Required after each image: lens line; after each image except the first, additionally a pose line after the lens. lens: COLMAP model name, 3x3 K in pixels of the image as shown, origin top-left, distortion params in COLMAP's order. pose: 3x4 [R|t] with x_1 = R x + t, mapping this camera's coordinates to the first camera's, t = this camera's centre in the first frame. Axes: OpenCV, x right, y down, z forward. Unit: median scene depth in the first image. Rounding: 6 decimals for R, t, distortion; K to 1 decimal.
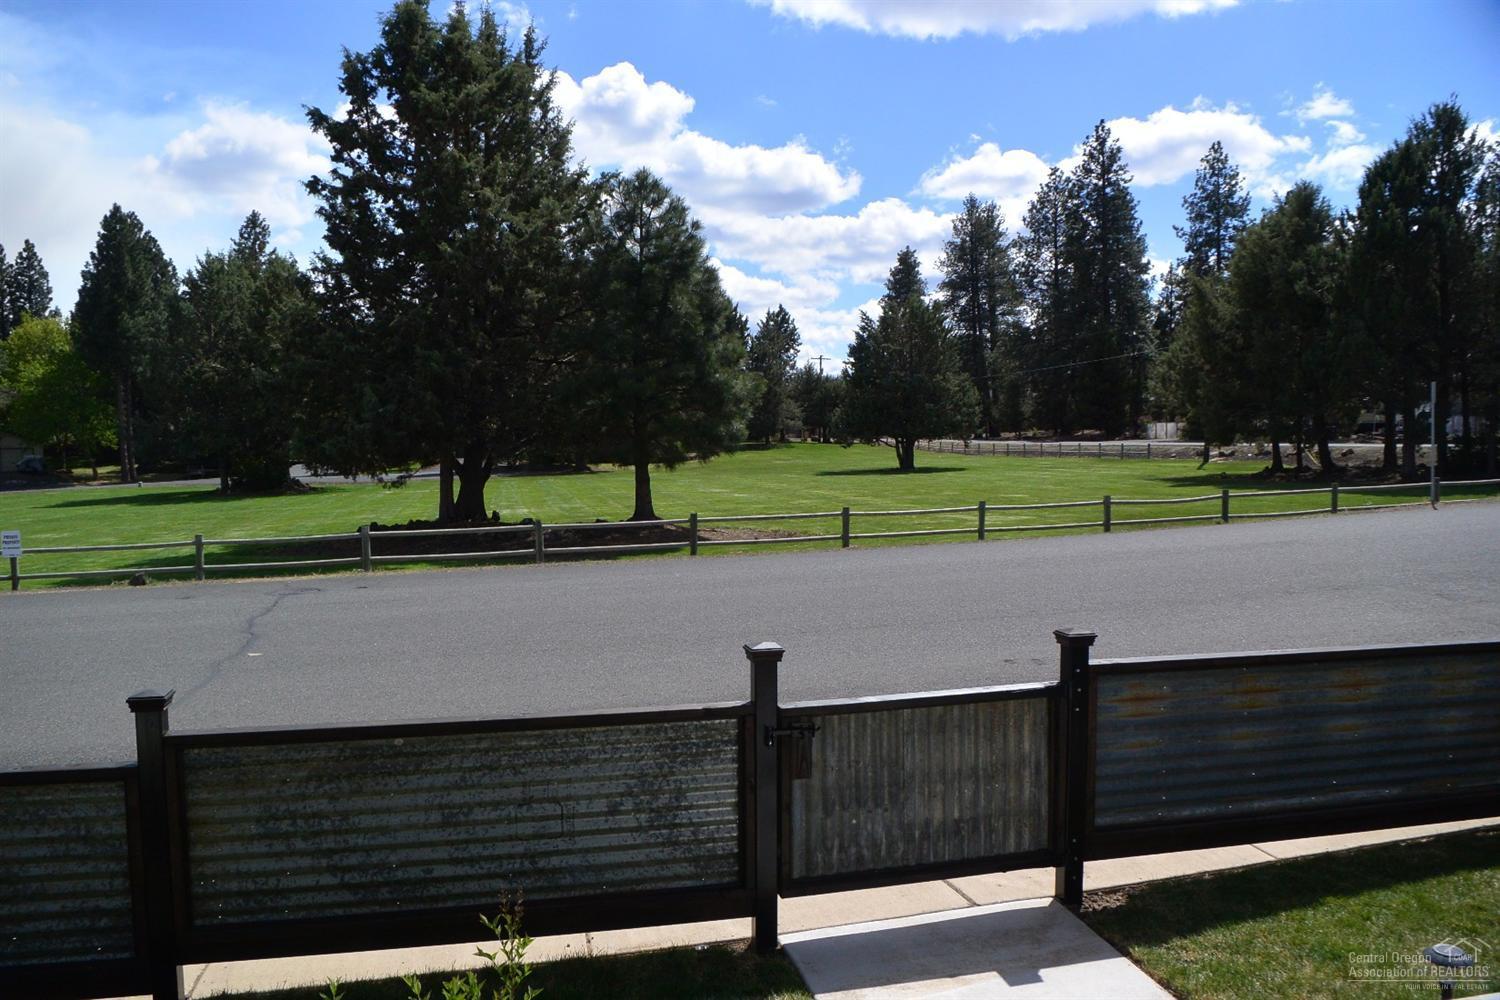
lens RADIAL K [[1284.7, 0, 751.3], [0, 1284.7, 501.7], [0, 0, 1]] dist [-0.072066, 0.009588]
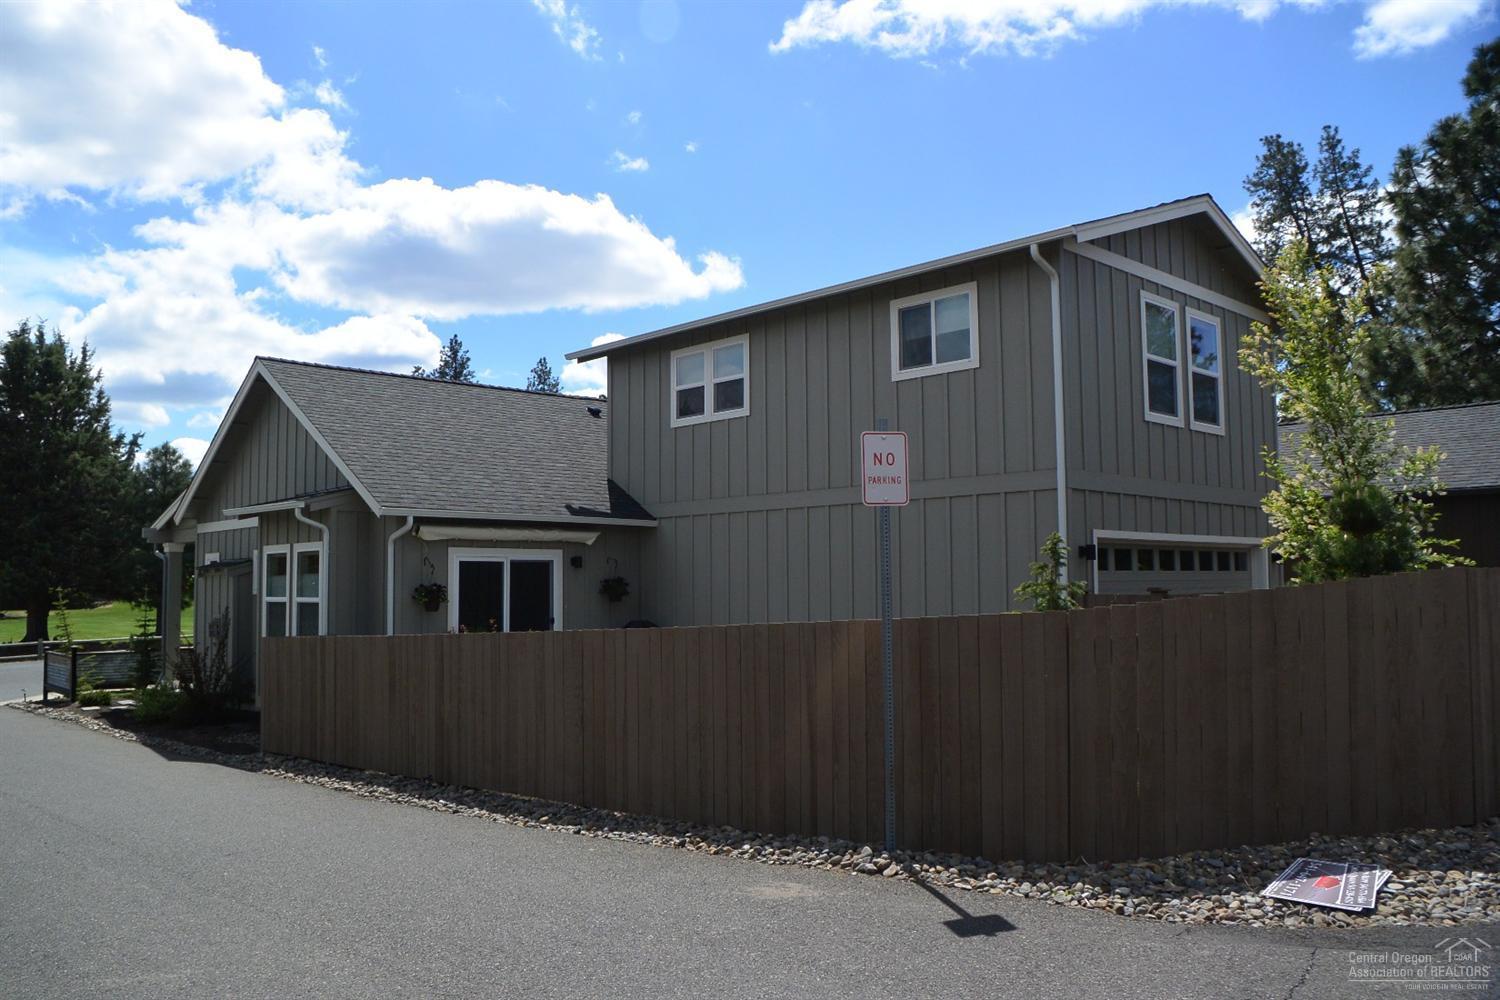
lens RADIAL K [[1284.7, 0, 751.3], [0, 1284.7, 501.7], [0, 0, 1]] dist [-0.072066, 0.009588]
pose [[0.887274, 0.030983, 0.460200, -0.045828], [0.020235, 0.994166, -0.105947, 0.007571], [-0.460798, 0.103316, 0.881471, -0.252334]]
